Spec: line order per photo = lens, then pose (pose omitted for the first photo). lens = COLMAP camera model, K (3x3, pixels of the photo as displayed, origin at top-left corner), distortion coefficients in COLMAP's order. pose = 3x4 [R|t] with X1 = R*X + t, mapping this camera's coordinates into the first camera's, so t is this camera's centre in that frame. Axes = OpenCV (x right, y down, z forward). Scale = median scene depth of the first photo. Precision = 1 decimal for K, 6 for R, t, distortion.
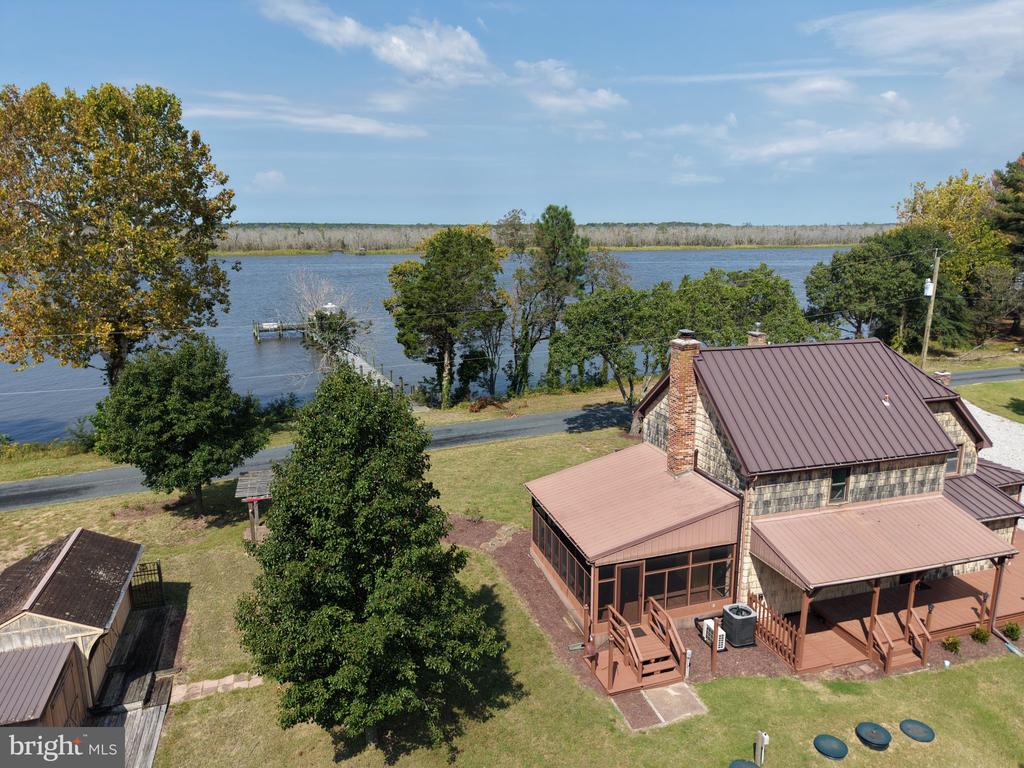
lens RADIAL K [[690.4, 0, 509.4], [0, 690.4, 385.4], [0, 0, 1]] dist [0.033948, -0.038458]
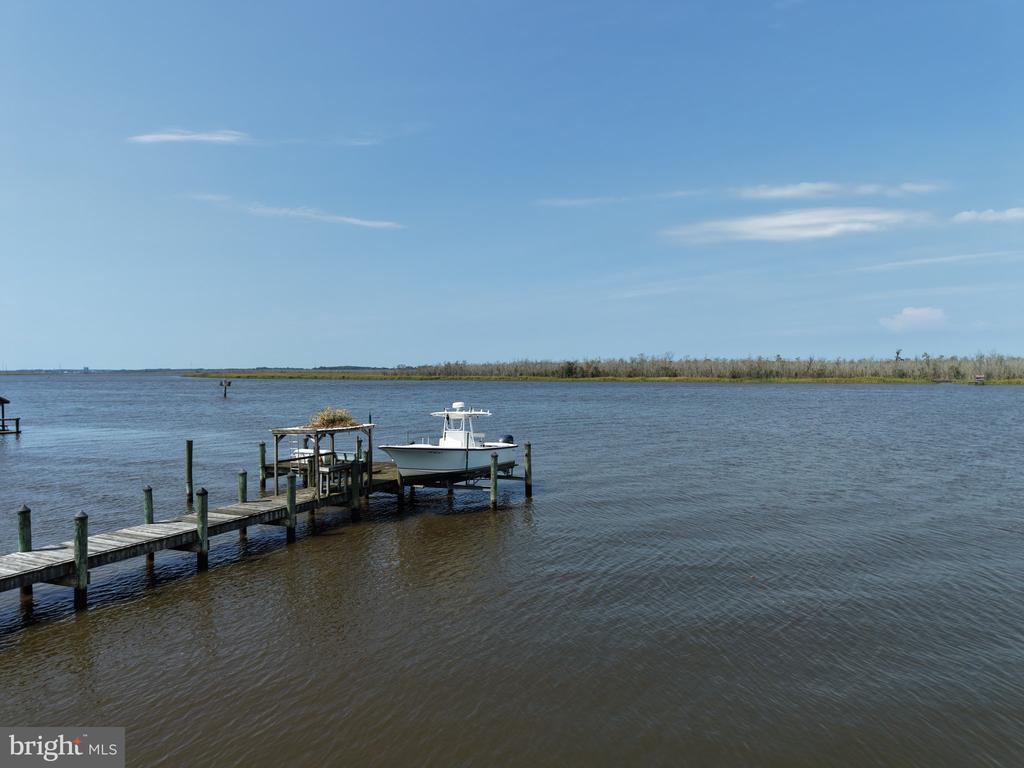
lens RADIAL K [[690.4, 0, 511.0], [0, 690.4, 391.6], [0, 0, 1]] dist [0.033948, -0.038458]
pose [[0.666889, 0.028207, -0.744623, -0.115243], [-0.168595, 0.979082, -0.113907, -0.375426], [0.725834, 0.201503, 0.657694, 3.225059]]
